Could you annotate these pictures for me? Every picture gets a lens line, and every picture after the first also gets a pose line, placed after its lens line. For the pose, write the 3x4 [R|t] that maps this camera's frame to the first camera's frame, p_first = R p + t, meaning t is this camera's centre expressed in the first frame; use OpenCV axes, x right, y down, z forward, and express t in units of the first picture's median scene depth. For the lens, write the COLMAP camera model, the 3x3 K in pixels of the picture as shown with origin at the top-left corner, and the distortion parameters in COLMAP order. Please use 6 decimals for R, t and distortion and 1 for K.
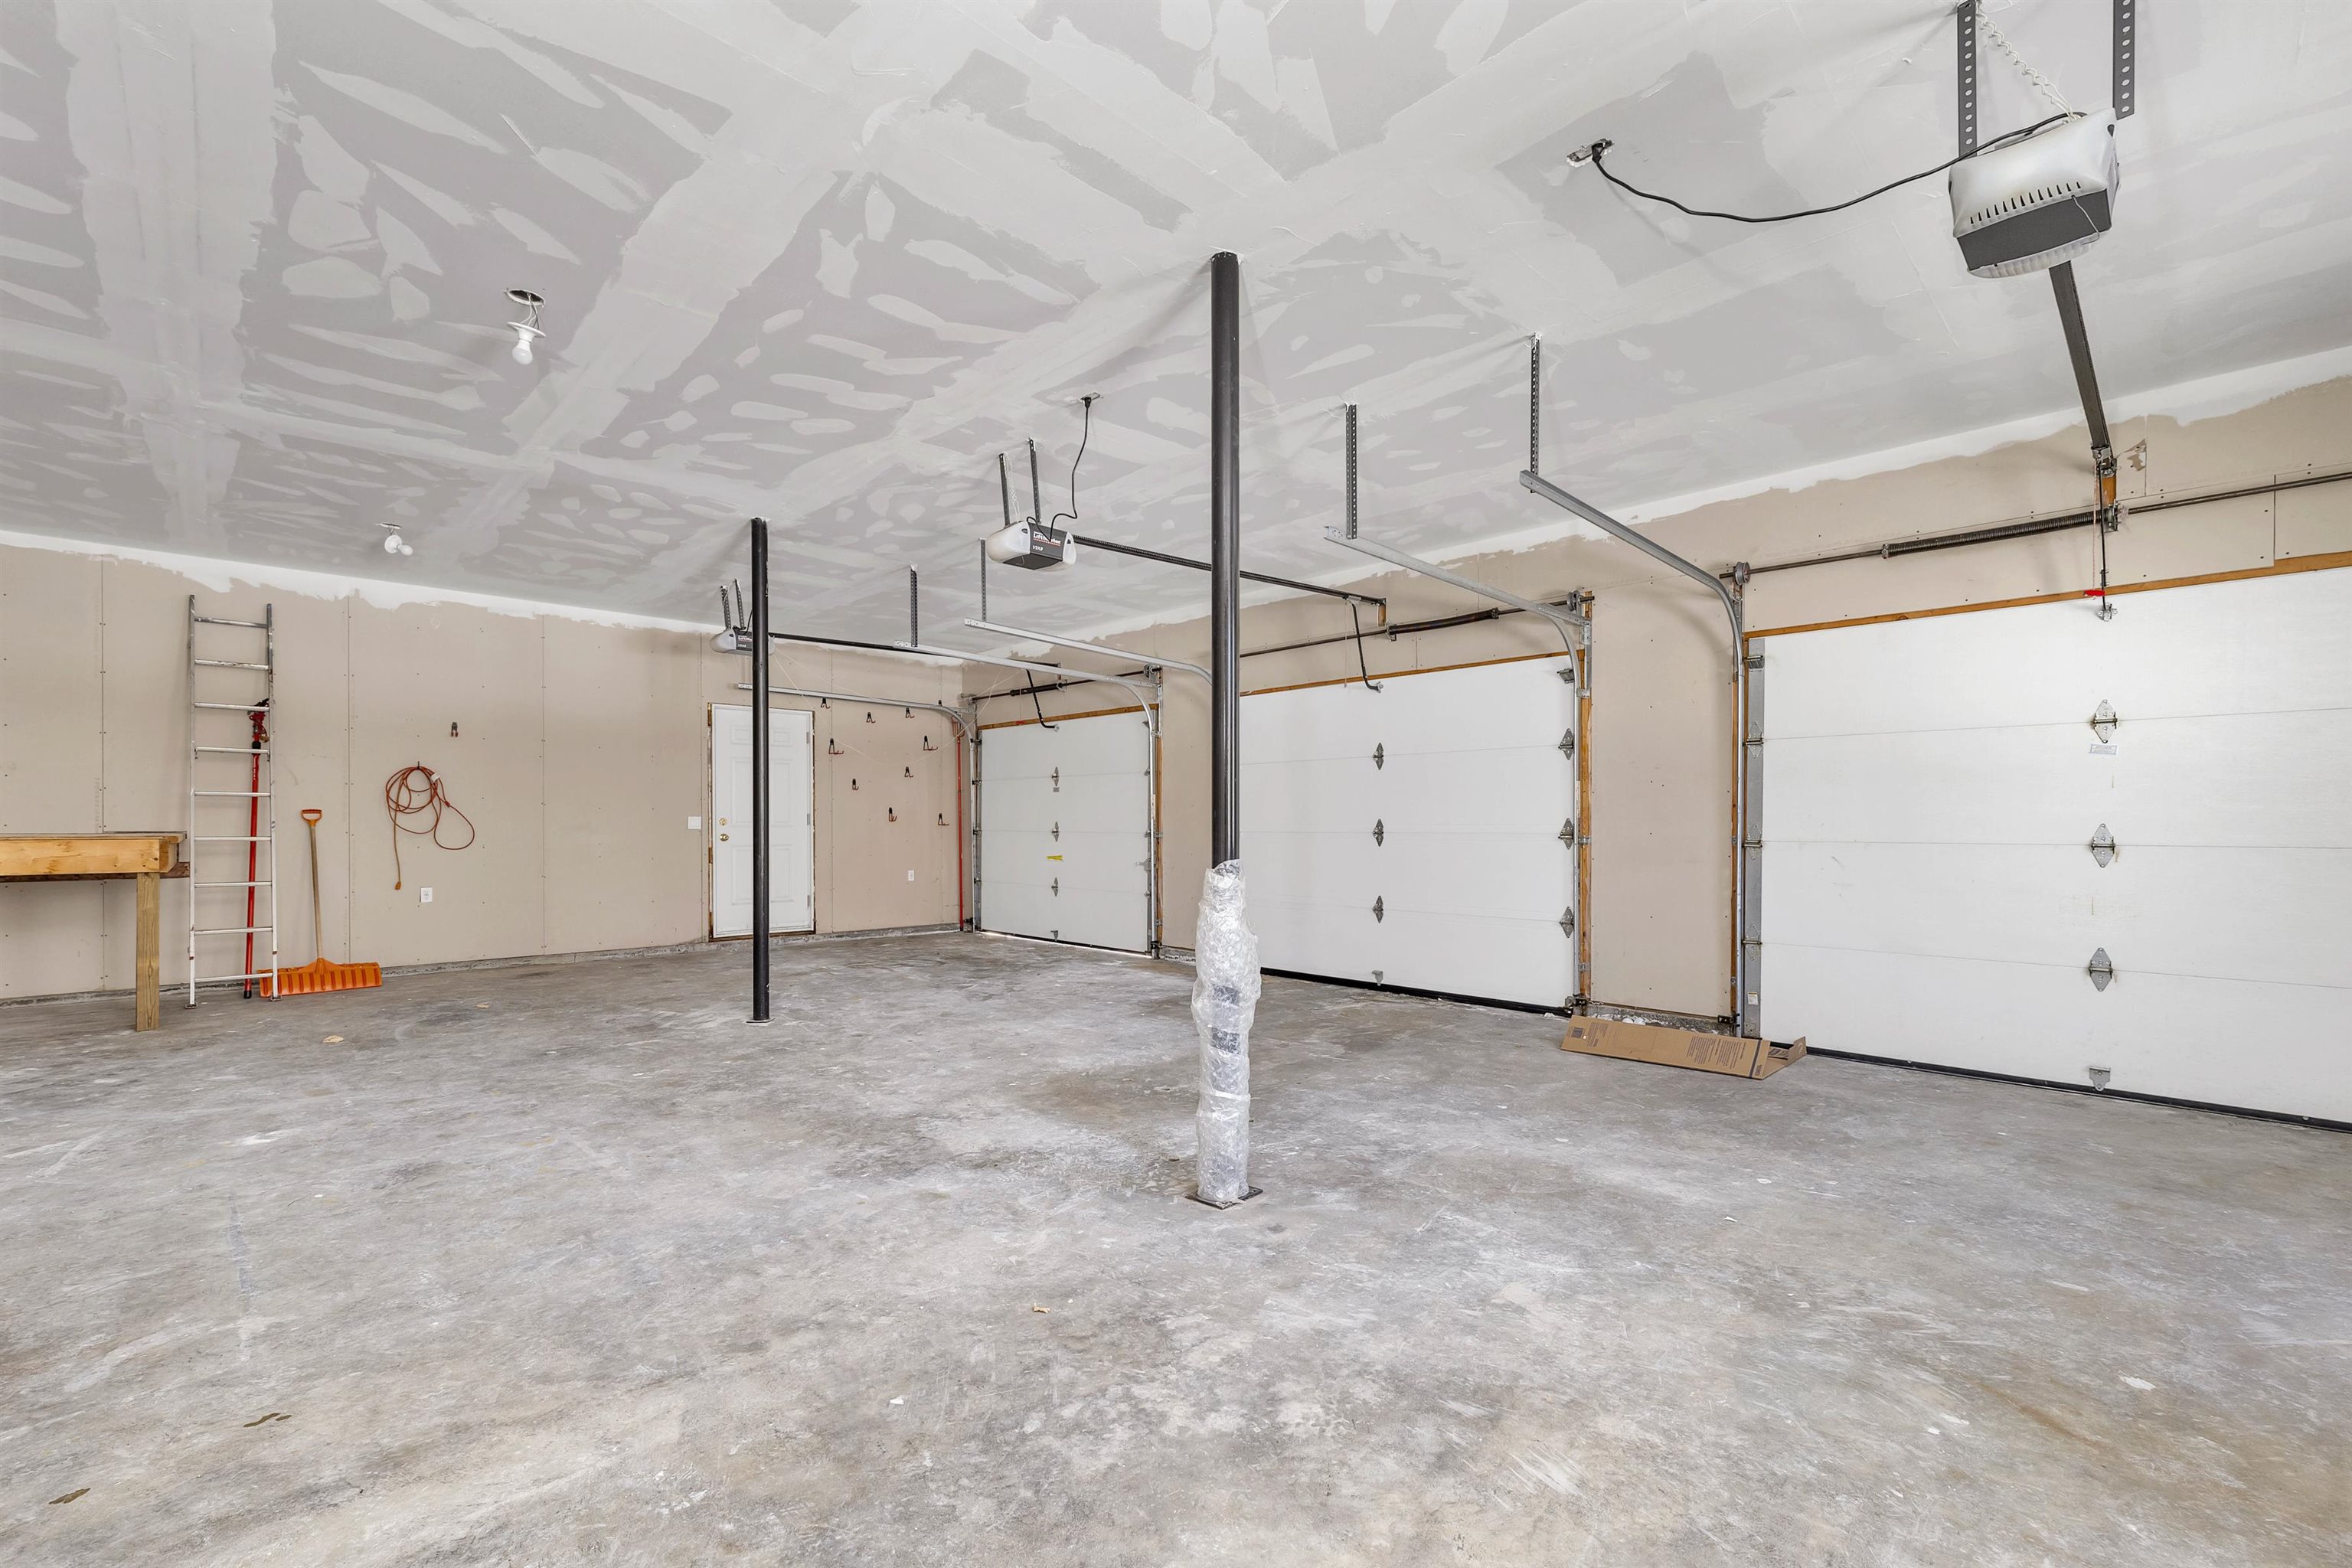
lens RADIAL K [[958.5, 0, 1188.0], [0, 958.5, 836.0], [0, 0, 1]] dist [-0.023674, 0.000039]
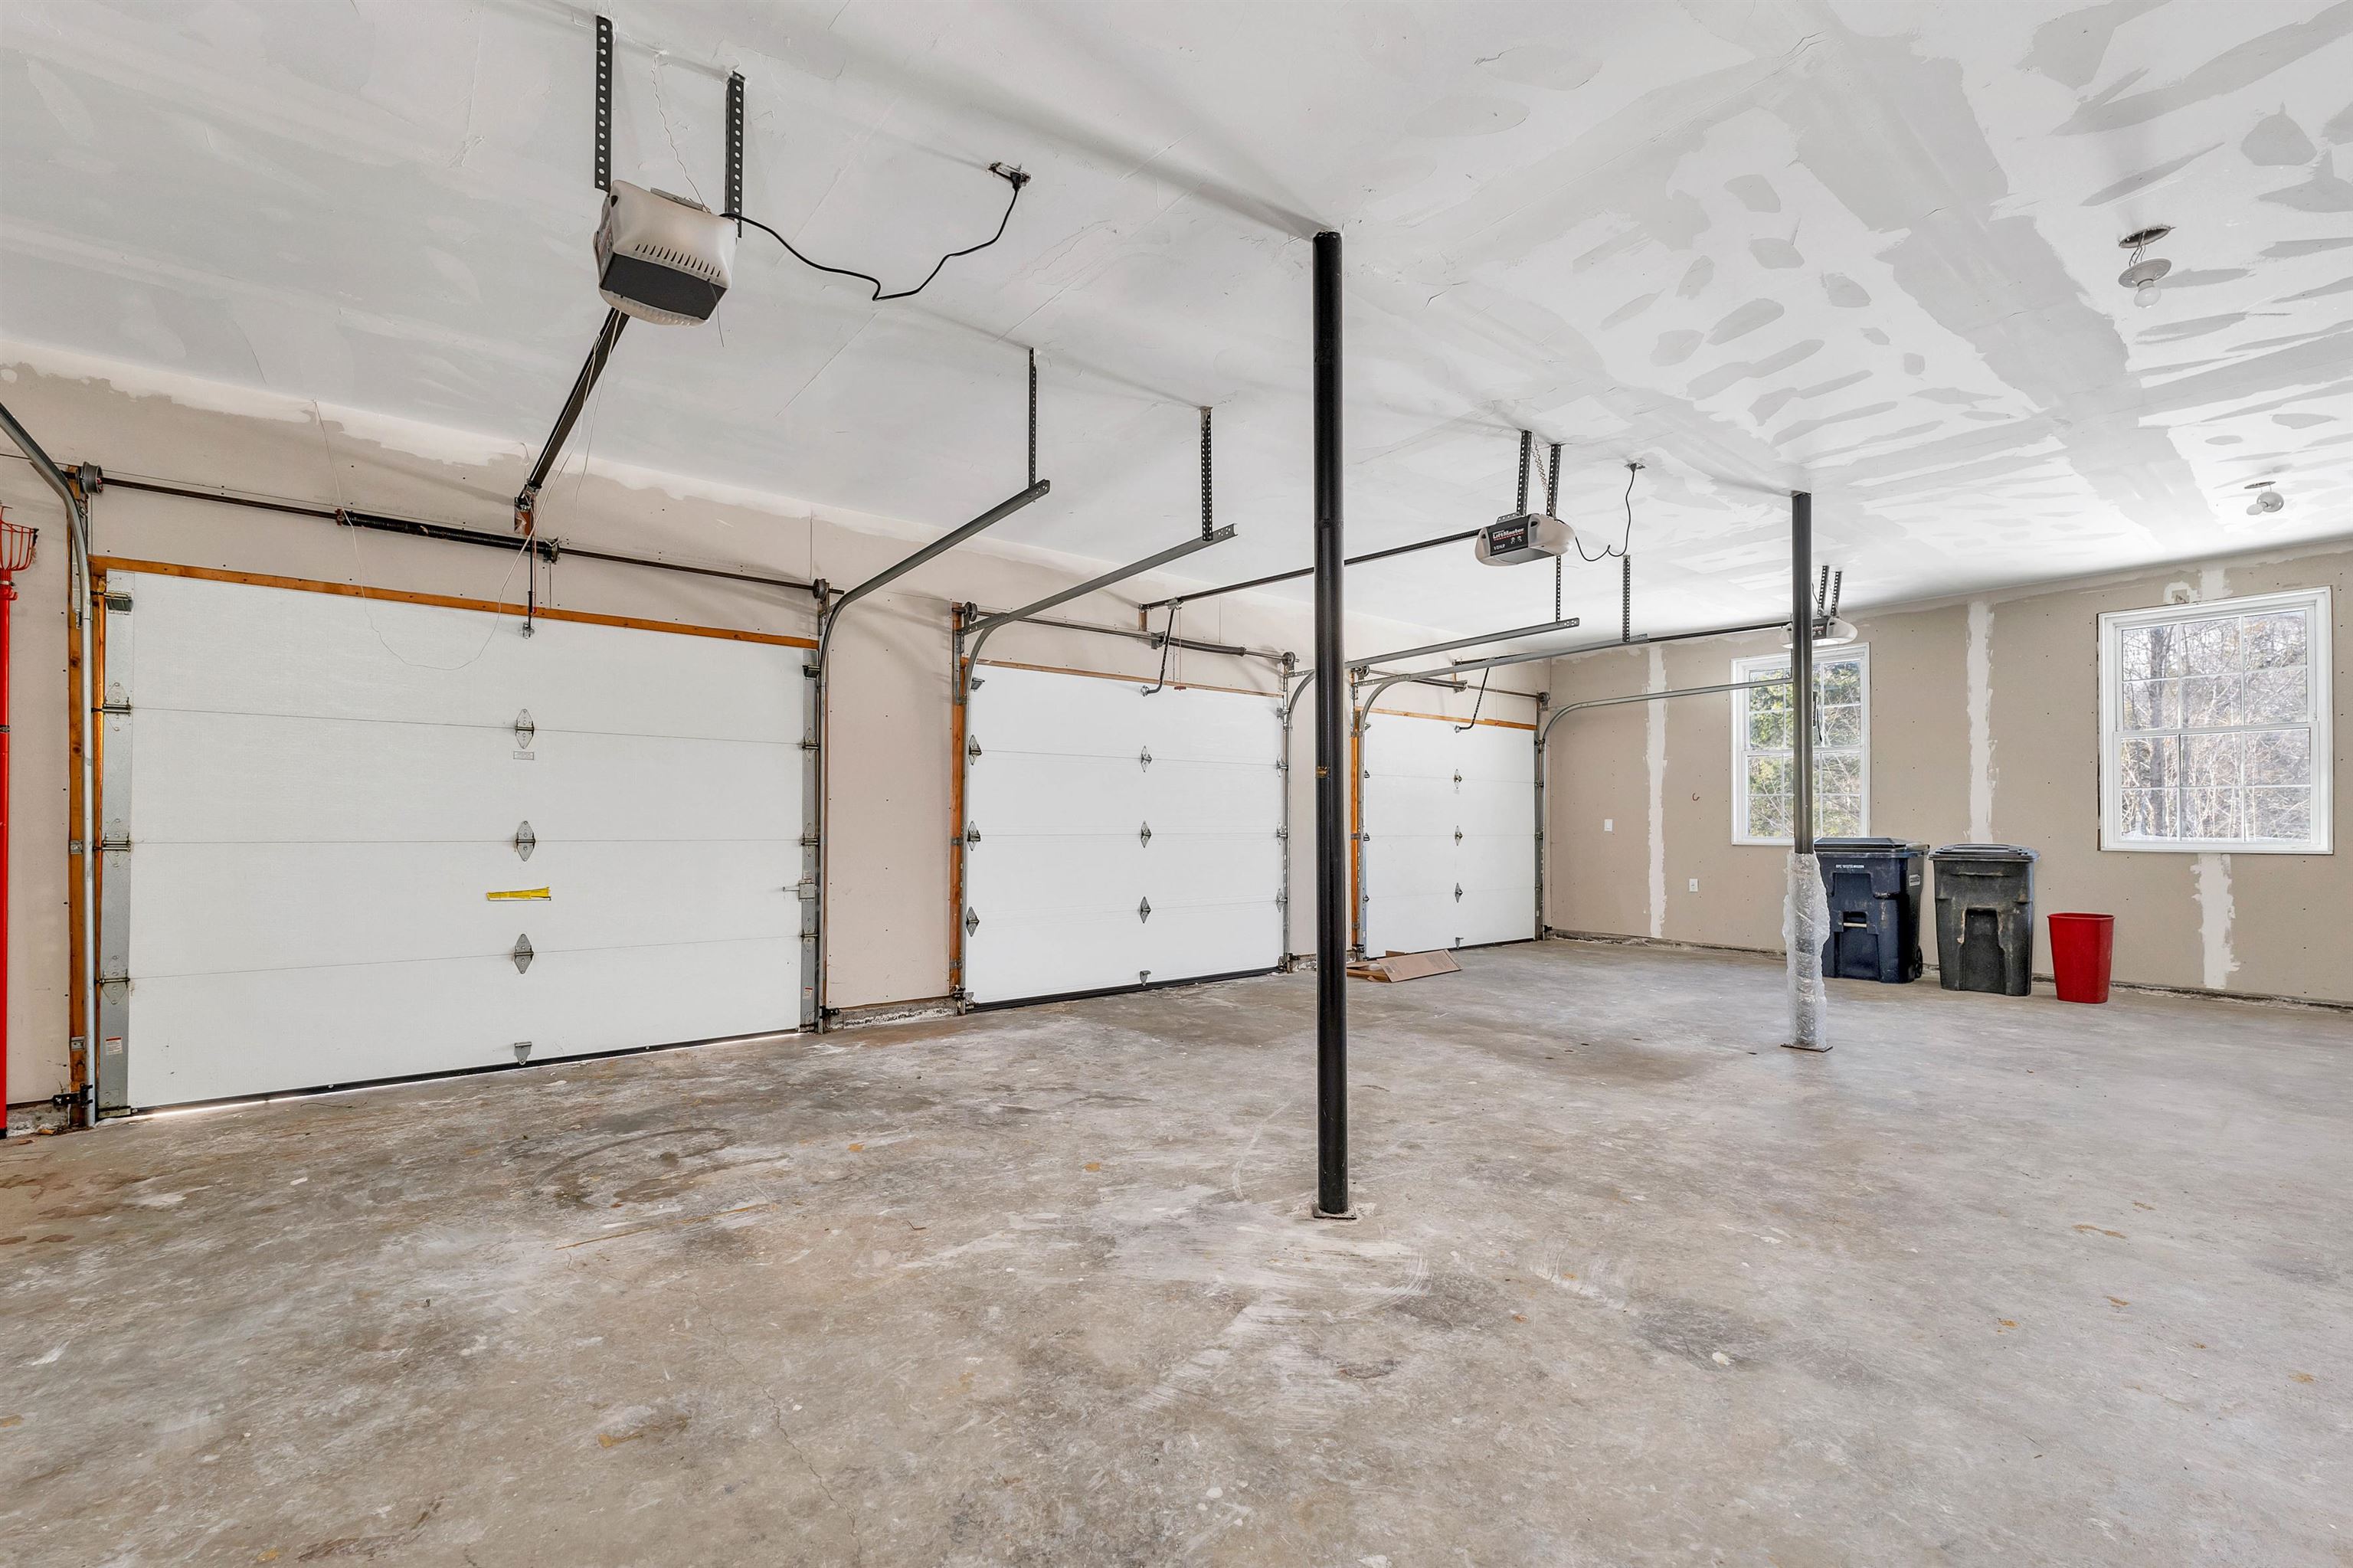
lens RADIAL K [[987.9, 0, 1169.3], [0, 987.9, 802.6], [0, 0, 1]] dist [0.002464, 0.000223]
pose [[0.136894, 0.017329, 0.990434, -0.757355], [0.013414, 0.999723, -0.019346, -0.011878], [-0.990495, 0.015934, 0.136624, 0.775228]]
